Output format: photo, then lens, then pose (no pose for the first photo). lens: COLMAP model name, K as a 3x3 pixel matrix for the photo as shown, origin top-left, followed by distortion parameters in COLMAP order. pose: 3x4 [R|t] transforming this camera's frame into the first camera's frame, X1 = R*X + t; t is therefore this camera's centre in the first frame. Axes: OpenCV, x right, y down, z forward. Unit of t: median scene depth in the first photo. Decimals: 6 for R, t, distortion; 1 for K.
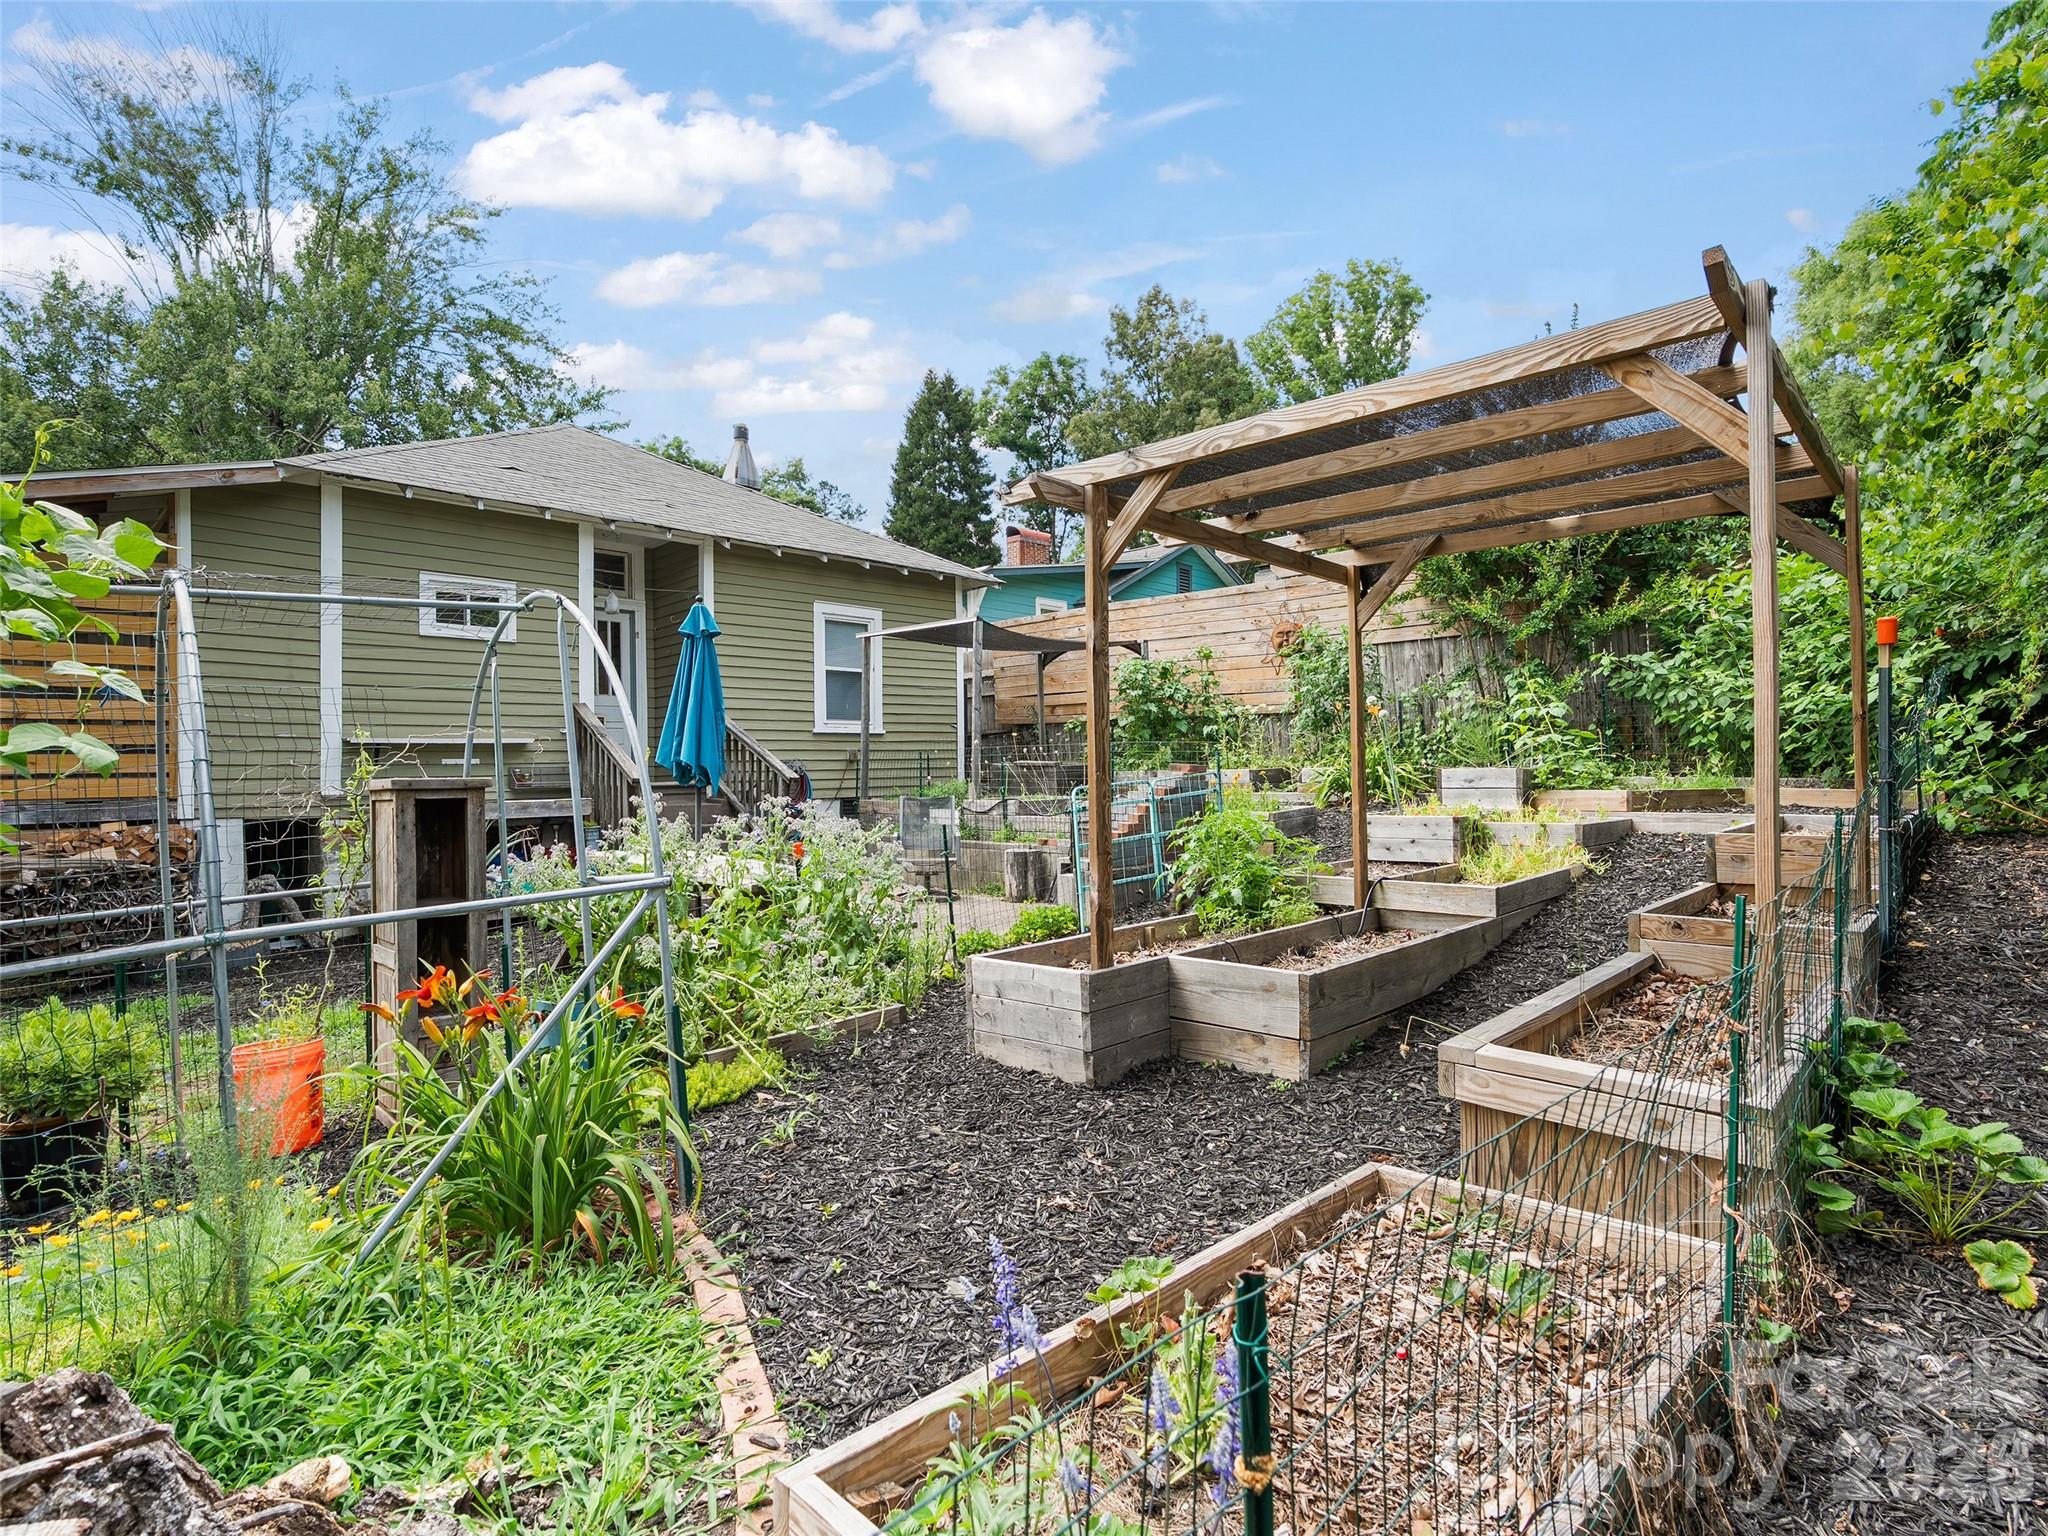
lens RADIAL K [[1036.9, 0, 1024.0], [0, 1036.9, 768.0], [0, 0, 1]] dist [-0.006780, -0.000142]
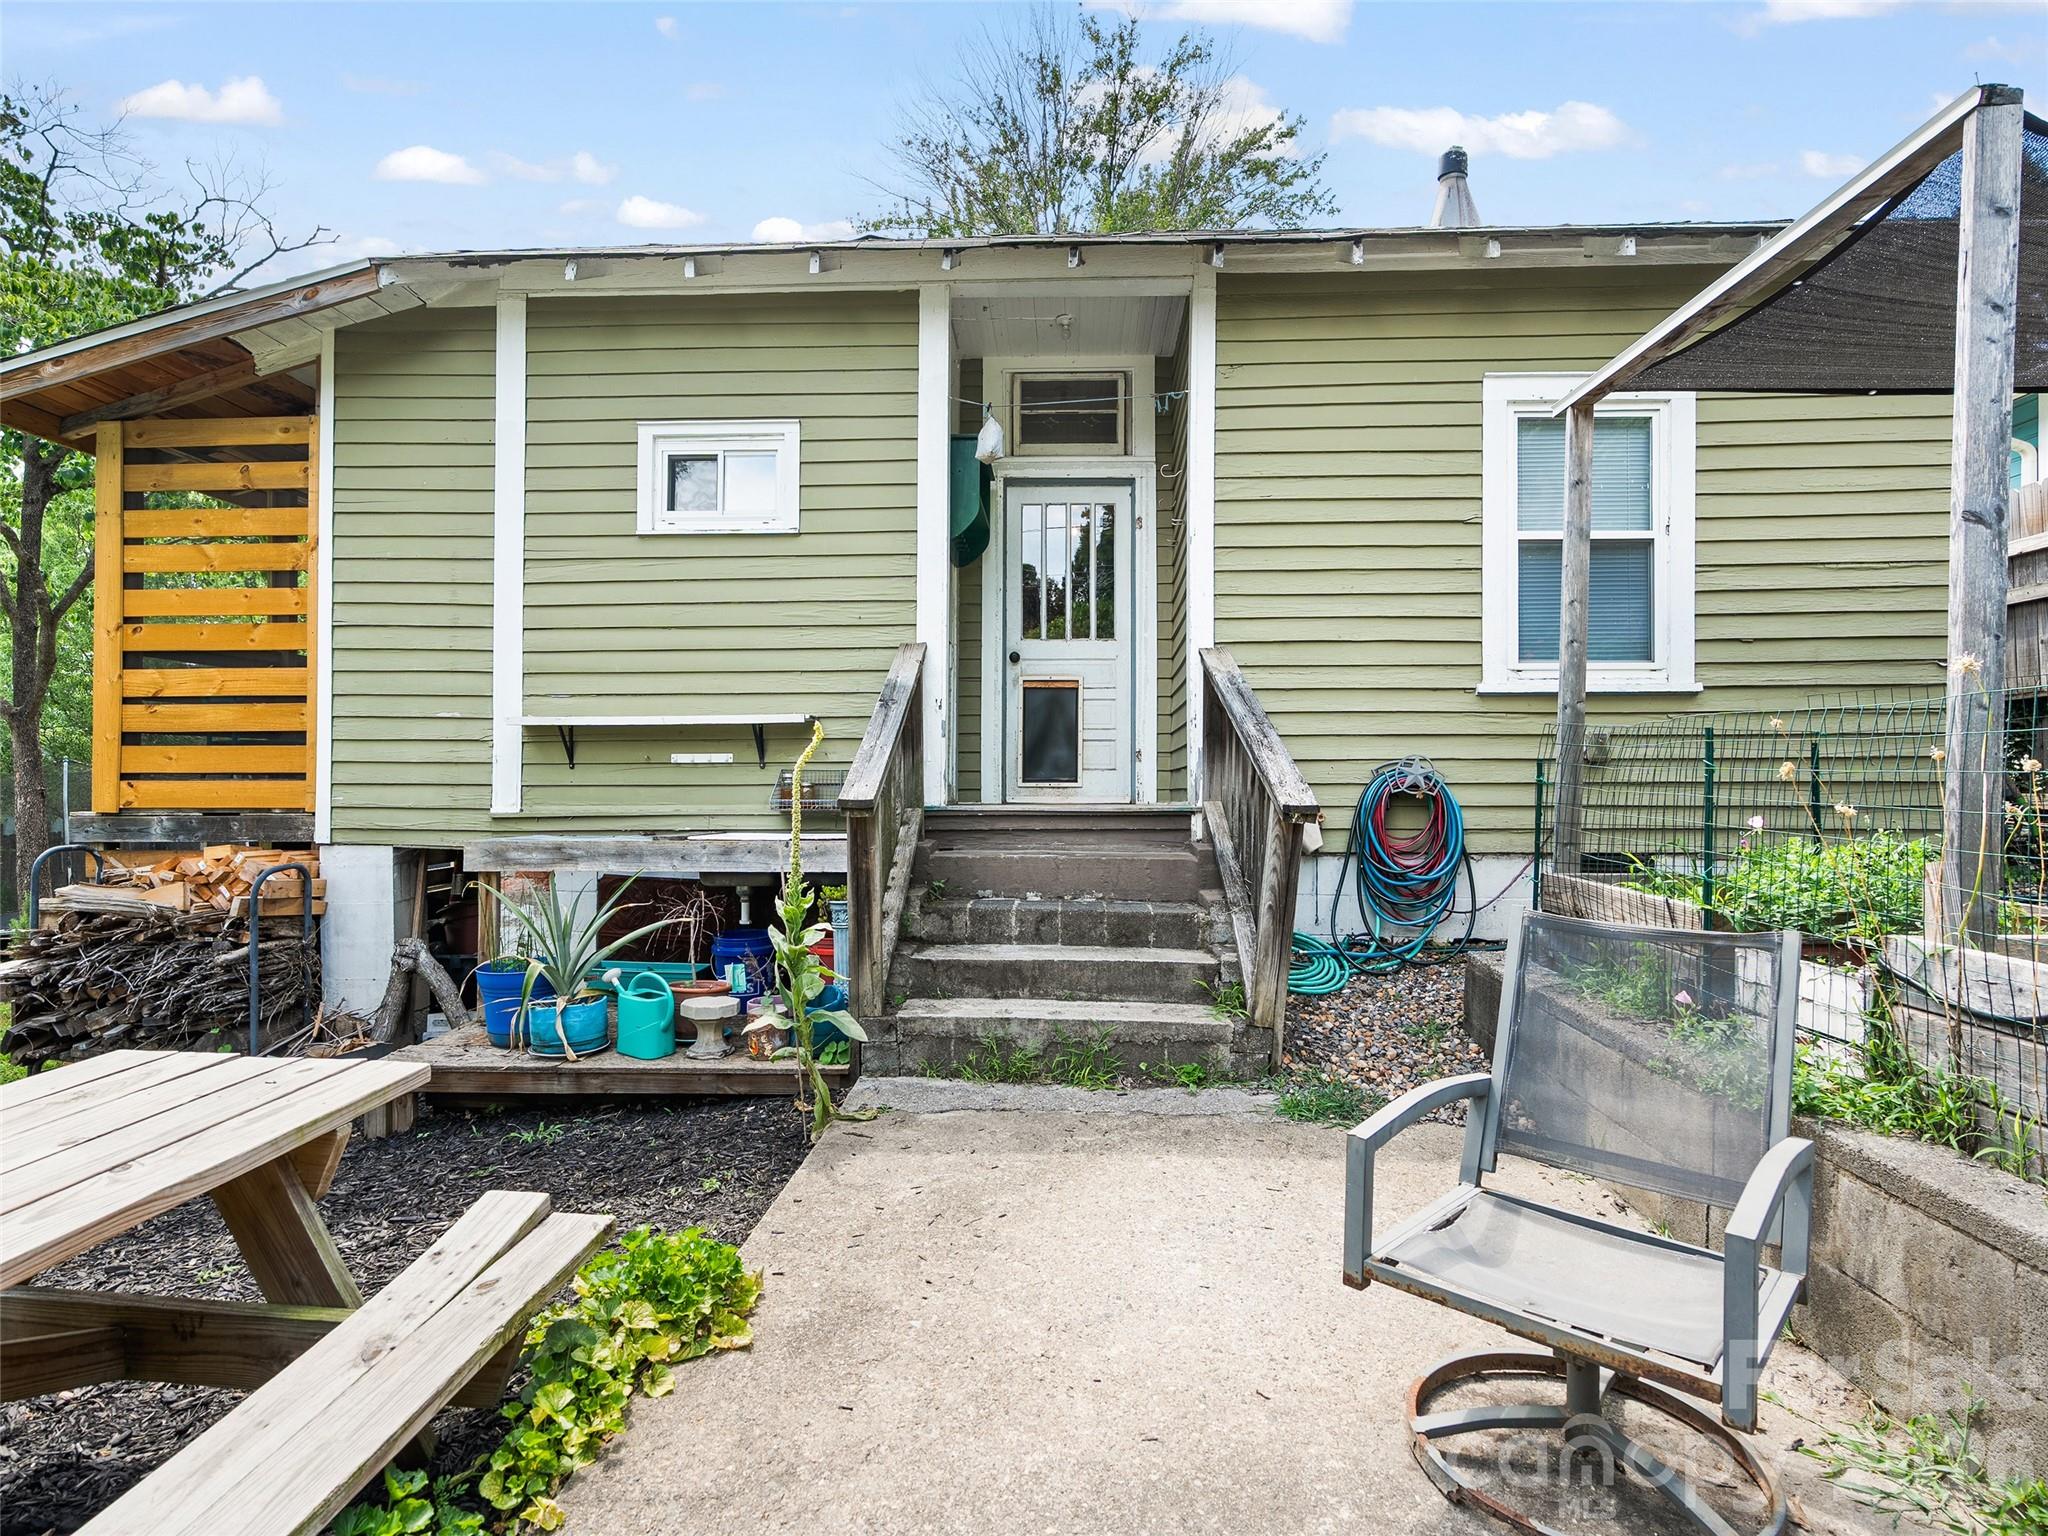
lens RADIAL K [[1036.9, 0, 1024.0], [0, 1036.9, 768.0], [0, 0, 1]] dist [-0.006780, -0.000142]
pose [[0.665736, 0.010512, -0.746113, -0.014273], [-0.009123, 0.999941, 0.005948, -0.004485], [0.746132, 0.002847, 0.665792, 0.570992]]
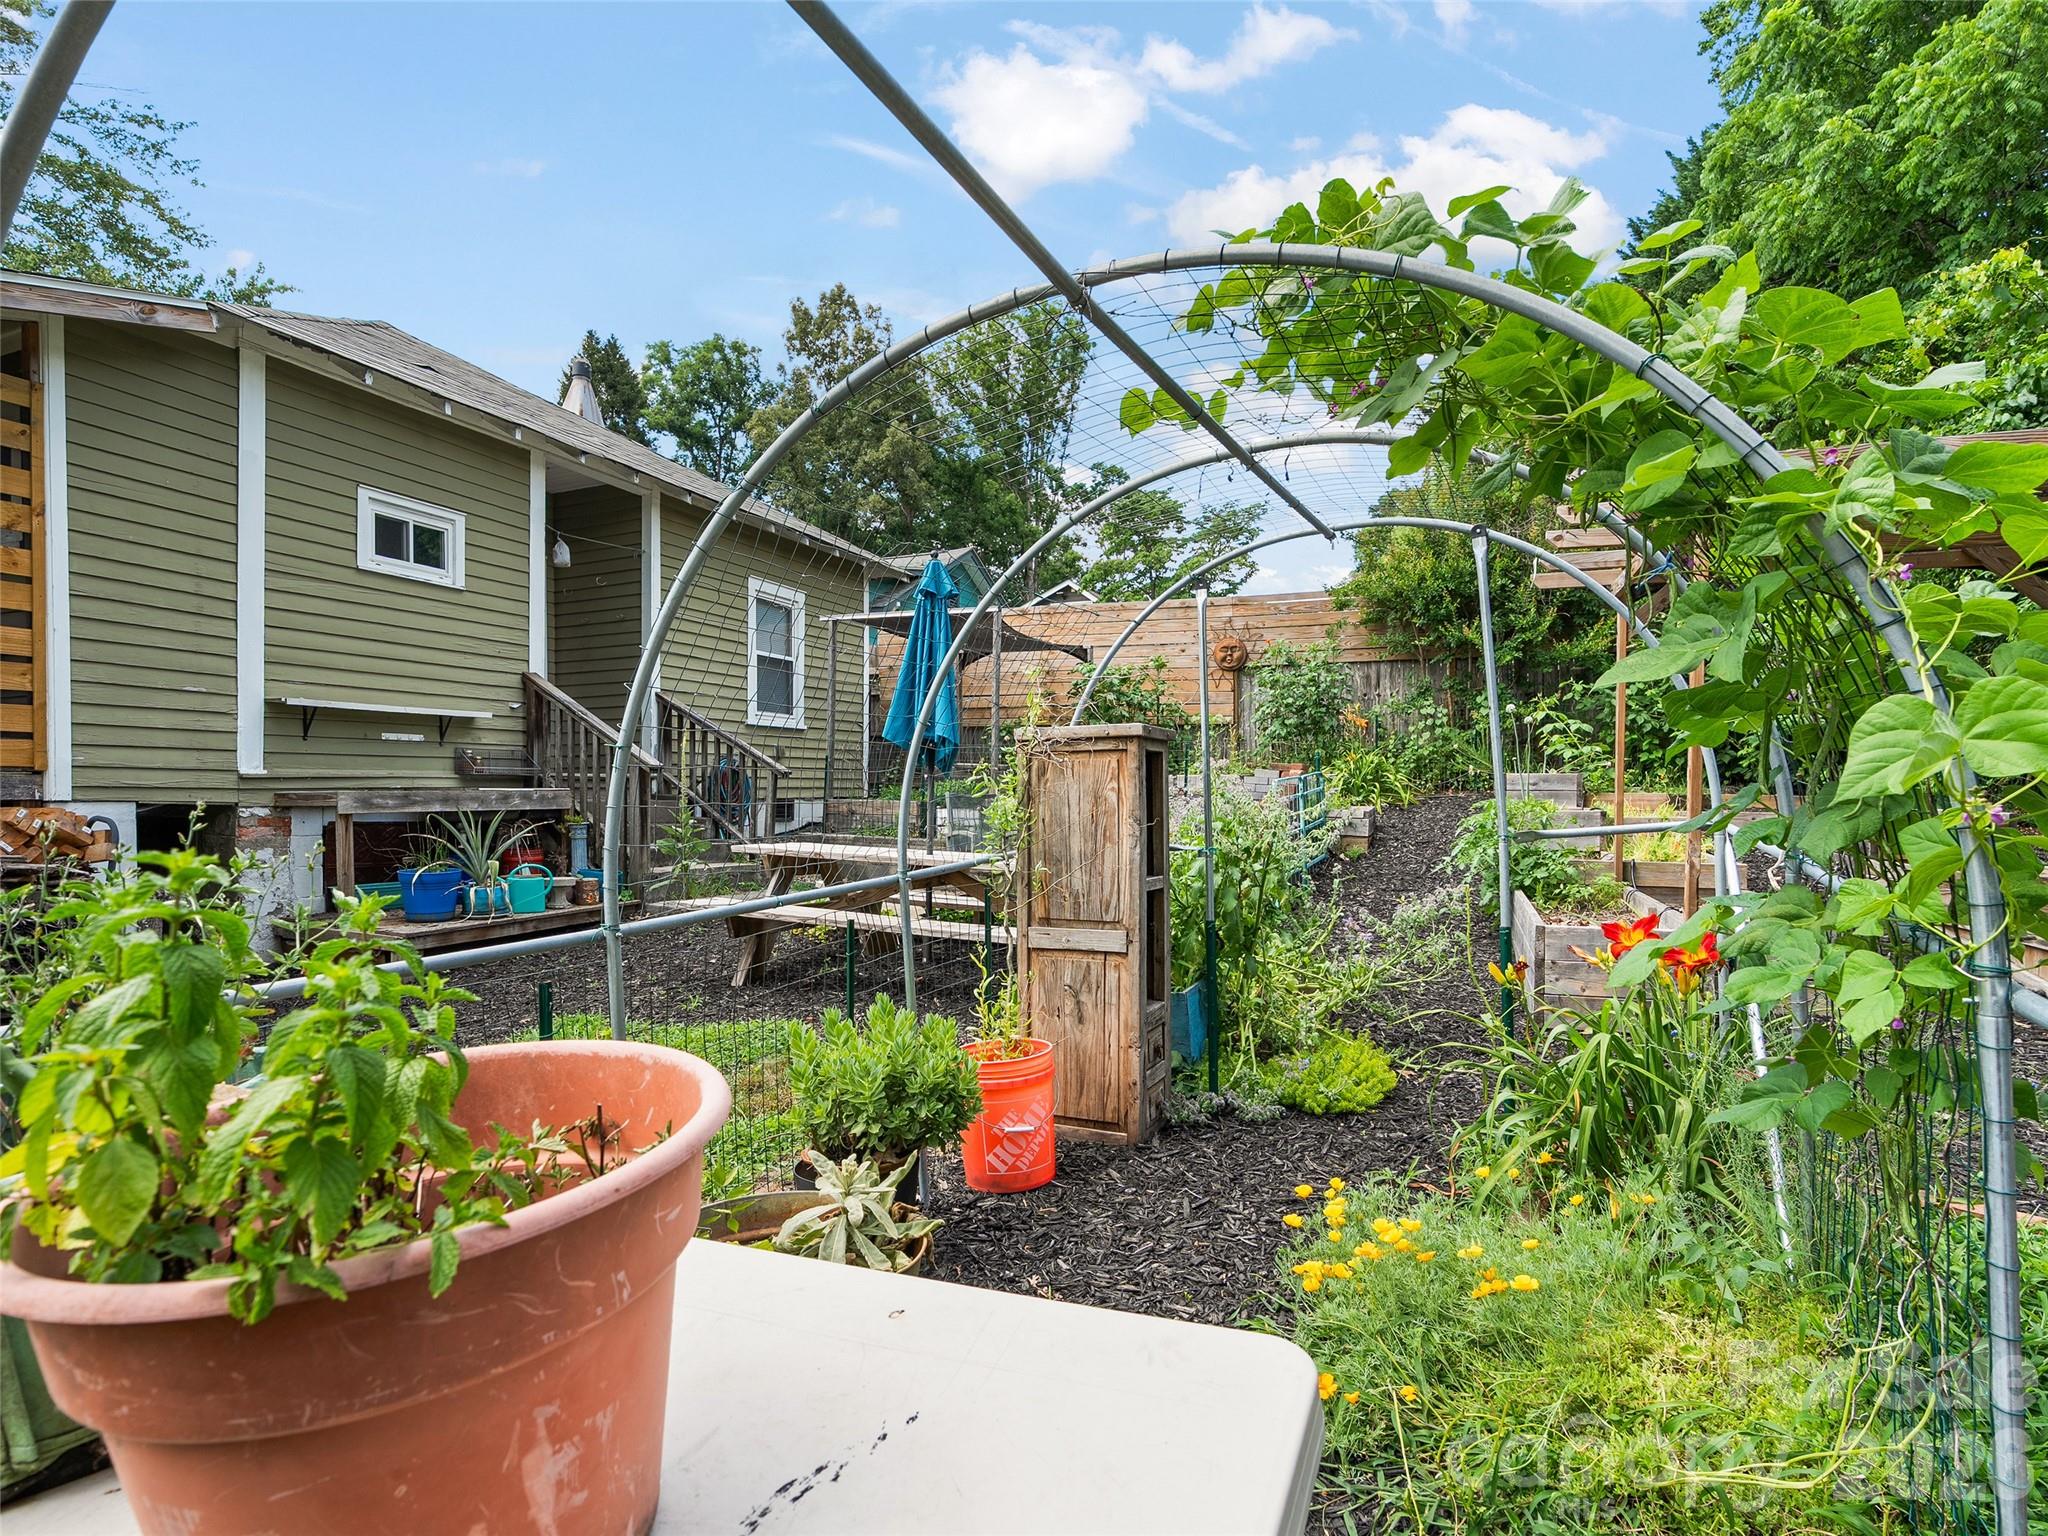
lens RADIAL K [[1053.0, 0, 1027.1], [0, 1053.0, 812.5], [0, 0, 1]] dist [-0.001517, -0.001116]
pose [[0.931939, 0.013031, 0.362381, -0.295598], [-0.020729, 0.999634, 0.017361, 0.019909], [-0.362022, -0.023691, 0.931868, 0.070901]]
